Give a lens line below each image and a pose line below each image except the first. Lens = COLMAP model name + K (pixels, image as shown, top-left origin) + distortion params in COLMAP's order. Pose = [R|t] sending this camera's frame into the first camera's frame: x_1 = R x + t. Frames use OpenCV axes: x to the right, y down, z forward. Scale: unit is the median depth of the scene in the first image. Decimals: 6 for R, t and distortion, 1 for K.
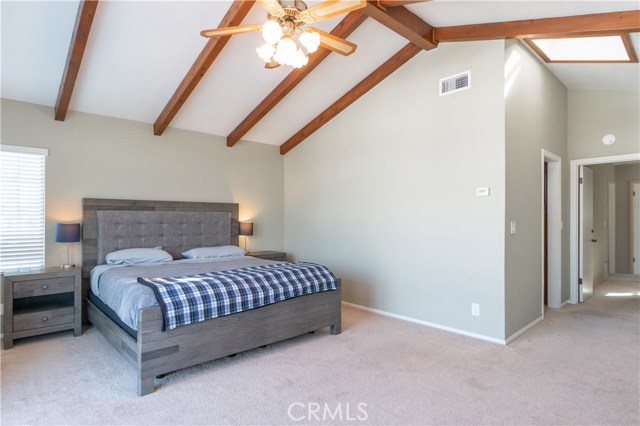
lens RADIAL K [[347.8, 0, 321.3], [0, 347.8, 220.4], [0, 0, 1]] dist [-0.000904, -0.000181]
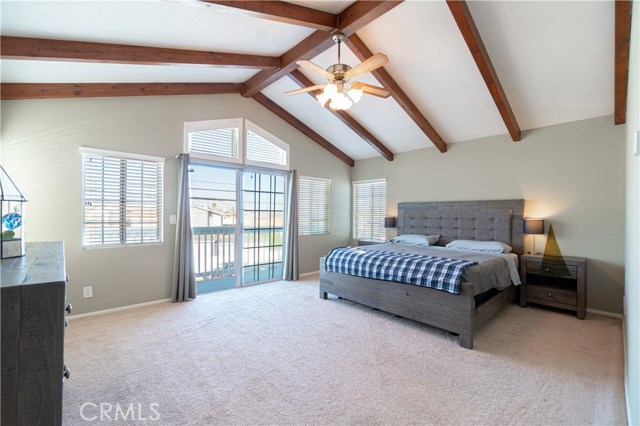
lens RADIAL K [[278.6, 0, 306.2], [0, 278.6, 213.9], [0, 0, 1]] dist [0.001233, 0.000539]
pose [[-0.033667, -0.004040, -0.999425, 0.750279], [-0.013363, 0.999904, -0.003592, 0.001448], [0.999344, 0.013234, -0.033718, 0.617693]]
